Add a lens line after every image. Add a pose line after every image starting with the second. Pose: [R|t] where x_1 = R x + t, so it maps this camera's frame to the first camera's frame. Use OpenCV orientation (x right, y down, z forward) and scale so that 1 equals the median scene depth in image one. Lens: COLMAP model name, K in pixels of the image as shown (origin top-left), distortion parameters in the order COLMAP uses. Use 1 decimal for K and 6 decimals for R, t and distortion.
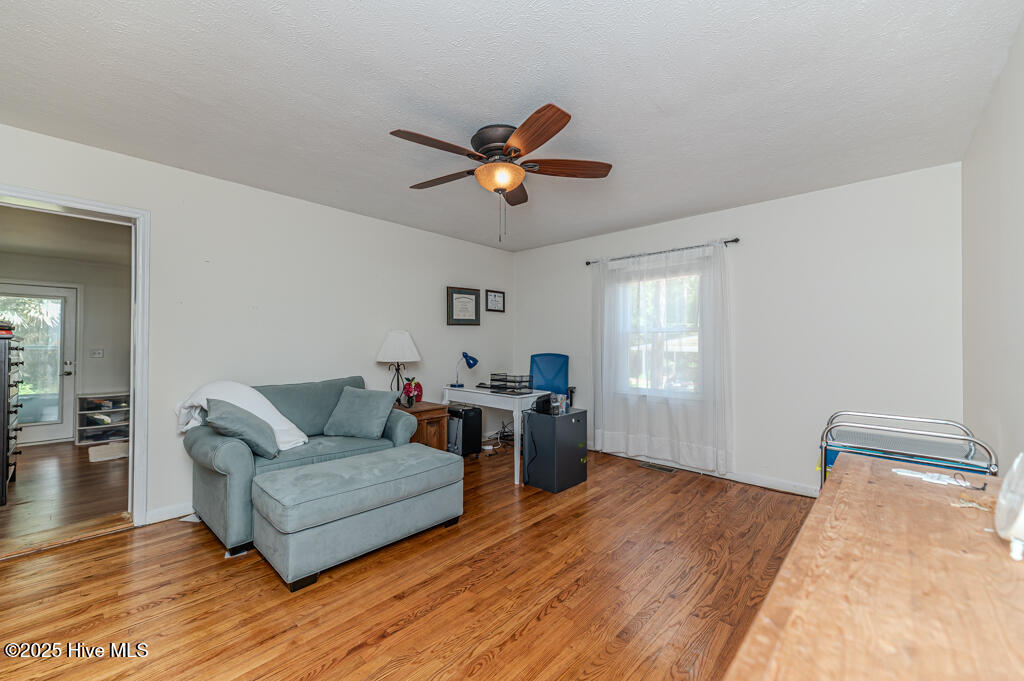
lens RADIAL K [[401.7, 0, 509.2], [0, 401.7, 338.6], [0, 0, 1]] dist [0.015782, 0.000006]
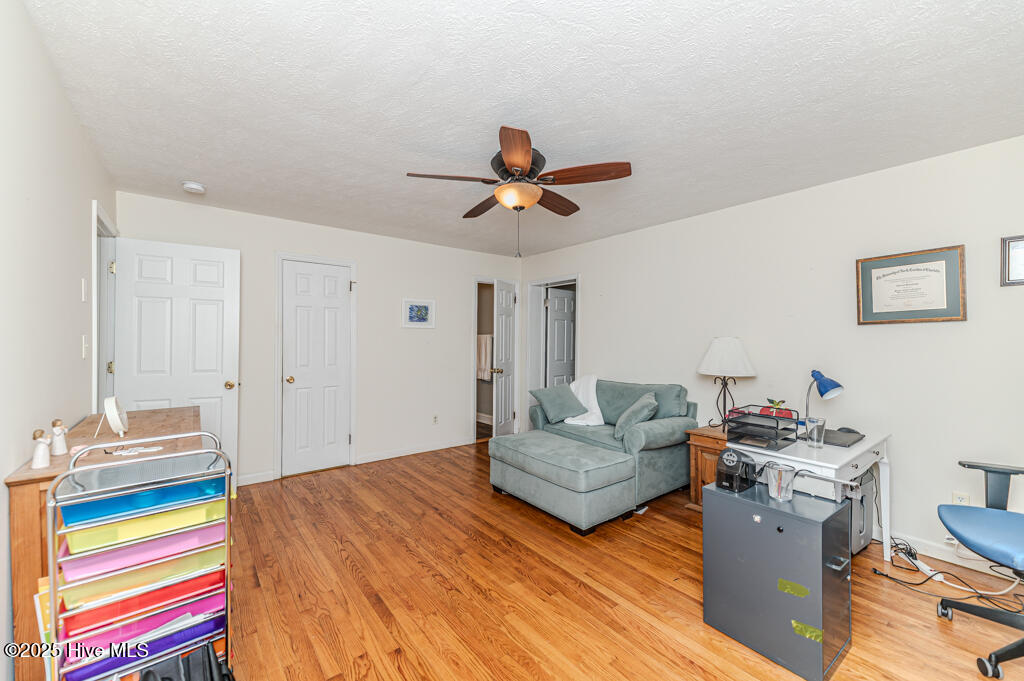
lens RADIAL K [[401.7, 0, 509.1], [0, 401.7, 339.1], [0, 0, 1]] dist [0.015782, 0.000006]
pose [[-0.152122, -0.007548, -0.988333, 1.062991], [0.003990, 0.999958, -0.008251, -0.019106], [0.988354, -0.005199, -0.152085, 1.184745]]
